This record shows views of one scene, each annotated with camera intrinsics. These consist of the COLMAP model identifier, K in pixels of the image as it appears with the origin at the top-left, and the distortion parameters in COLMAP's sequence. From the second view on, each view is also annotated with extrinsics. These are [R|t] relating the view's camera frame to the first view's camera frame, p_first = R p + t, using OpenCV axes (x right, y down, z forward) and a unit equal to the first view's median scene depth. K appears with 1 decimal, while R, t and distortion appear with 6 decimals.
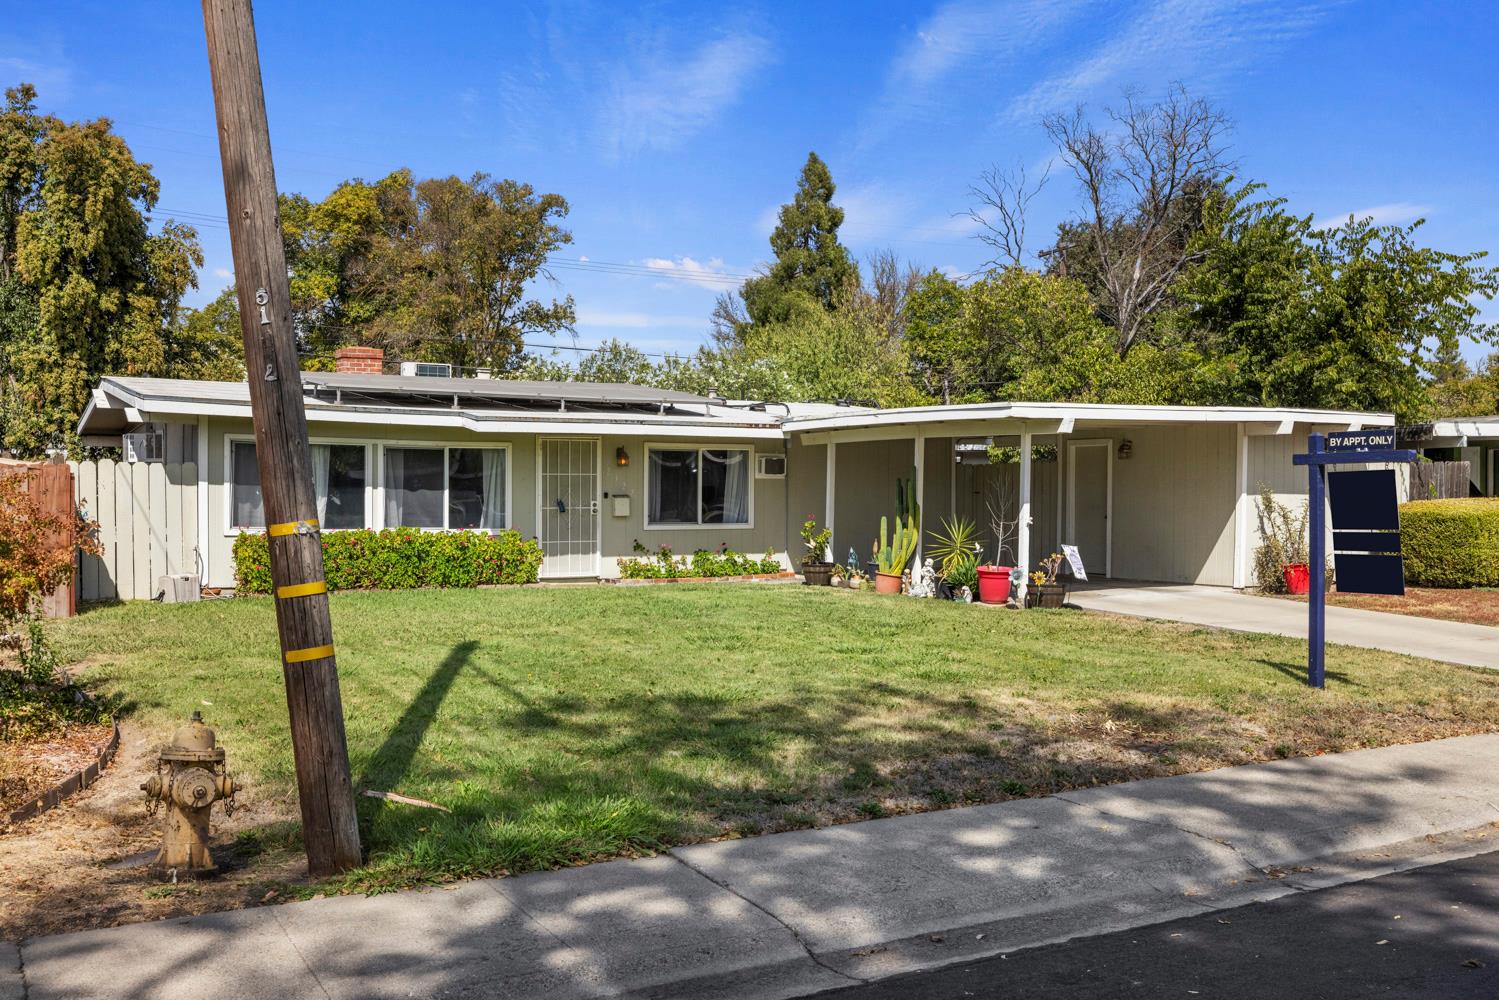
lens RADIAL K [[1408.5, 0, 755.7], [0, 1408.5, 499.8], [0, 0, 1]] dist [0.000633, 0.000000]
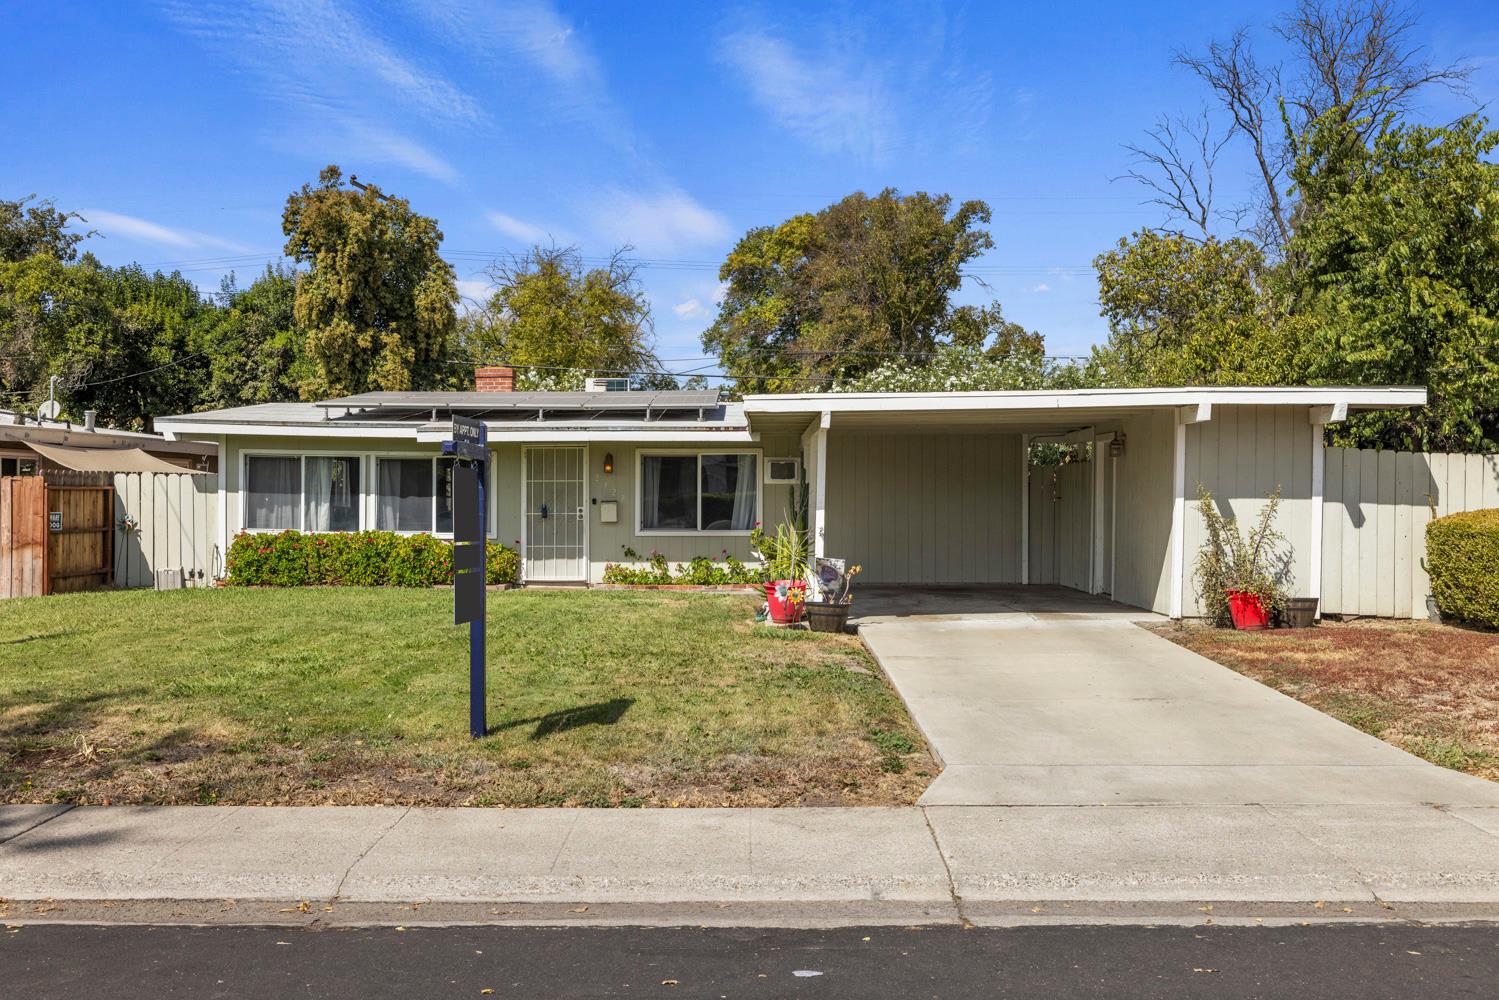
lens RADIAL K [[1364.9, 0, 747.7], [0, 1364.9, 497.1], [0, 0, 1]] dist [0.005395, 0.000000]
pose [[0.859740, -0.002858, -0.510724, 0.496643], [-0.001222, 0.999970, -0.007652, 0.001197], [0.510731, 0.007203, 0.859711, 0.210182]]
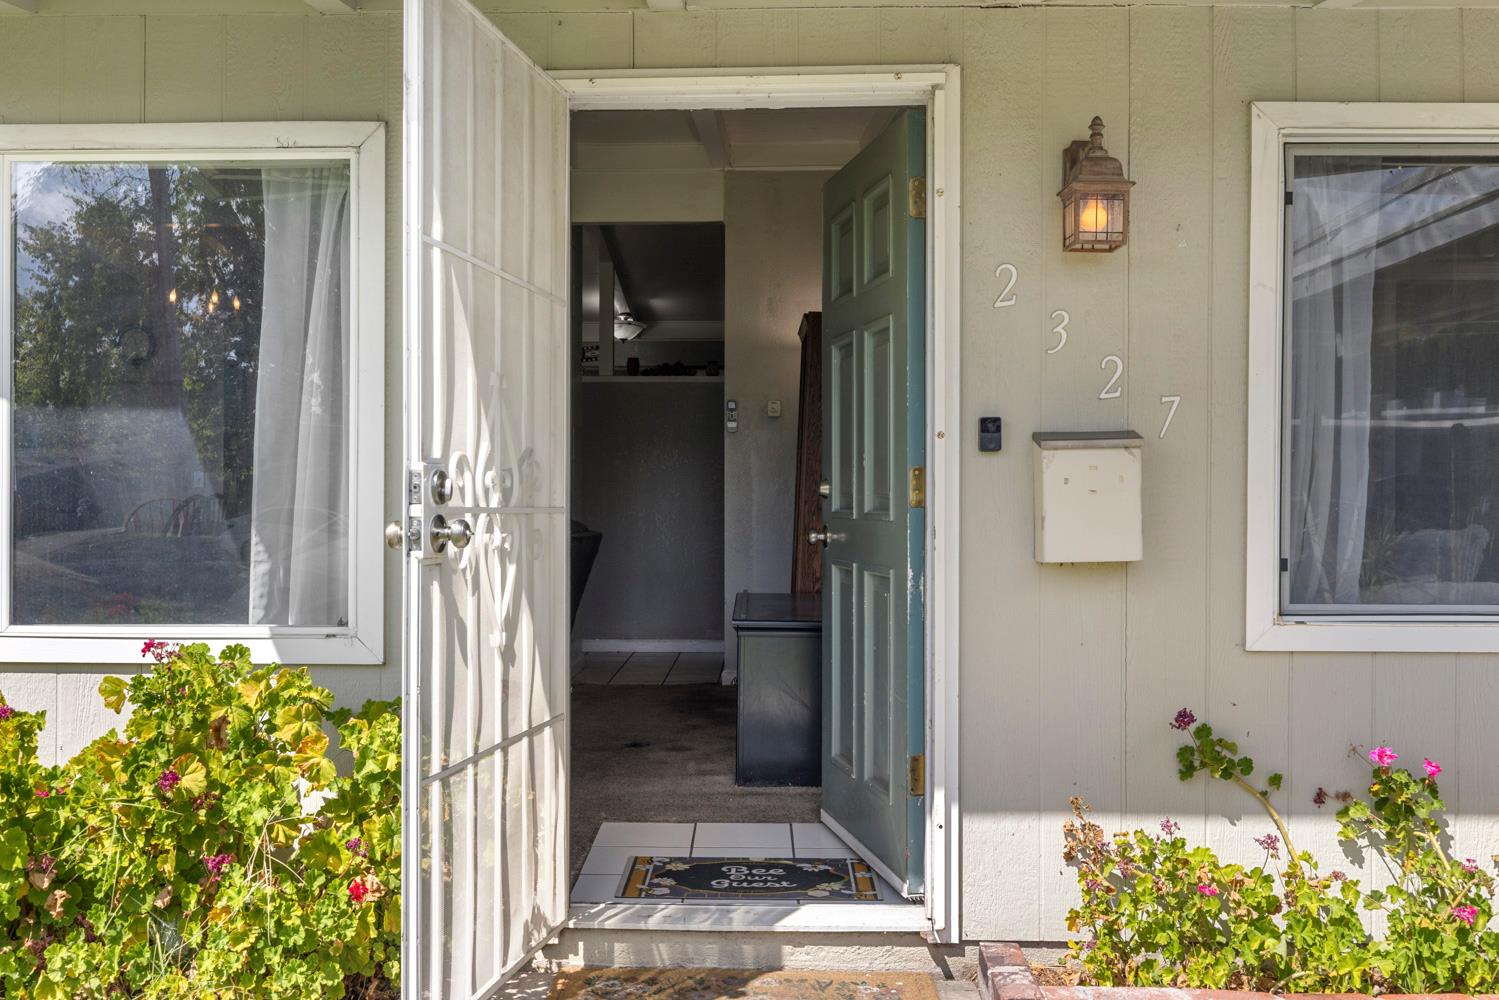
lens RADIAL K [[1408.5, 0, 743.9], [0, 1408.5, 503.9], [0, 0, 1]] dist [0.000633, 0.000000]
pose [[0.851686, -0.000064, -0.524052, -0.045246], [-0.005830, 0.999937, -0.009598, 0.006717], [0.524020, 0.011229, 0.851632, 0.852595]]
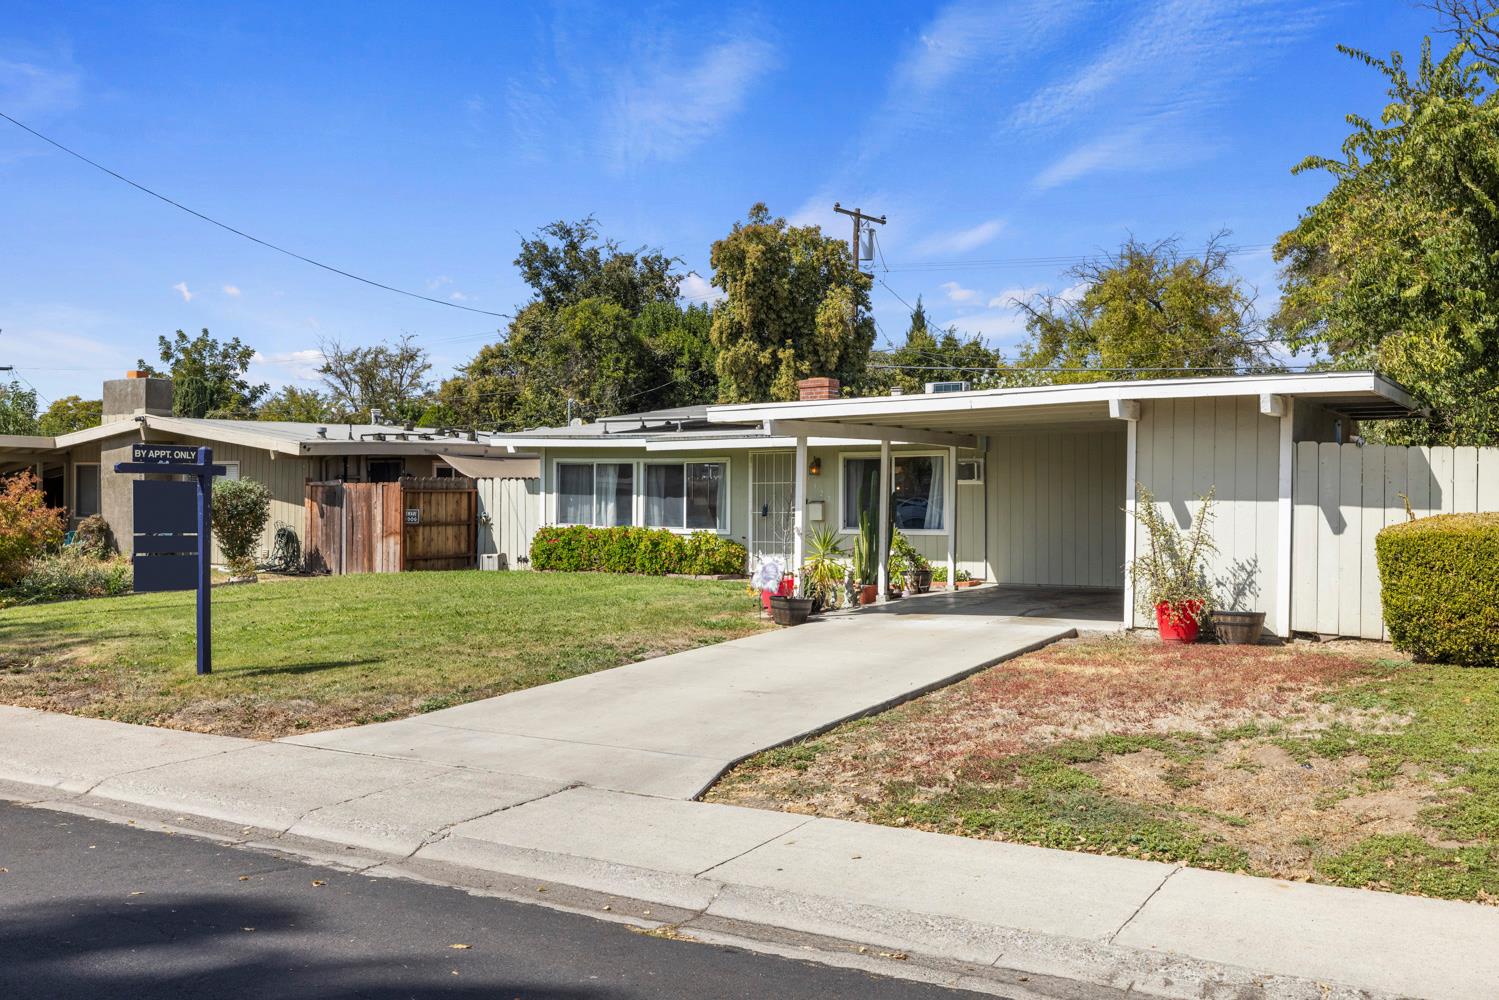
lens RADIAL K [[1364.9, 0, 745.5], [0, 1364.9, 500.5], [0, 0, 1]] dist [0.005395, 0.000000]
pose [[0.462803, 0.000260, -0.886461, 0.830292], [-0.003168, 0.999994, -0.001361, -0.002324], [0.886456, 0.003438, 0.462801, 0.464509]]
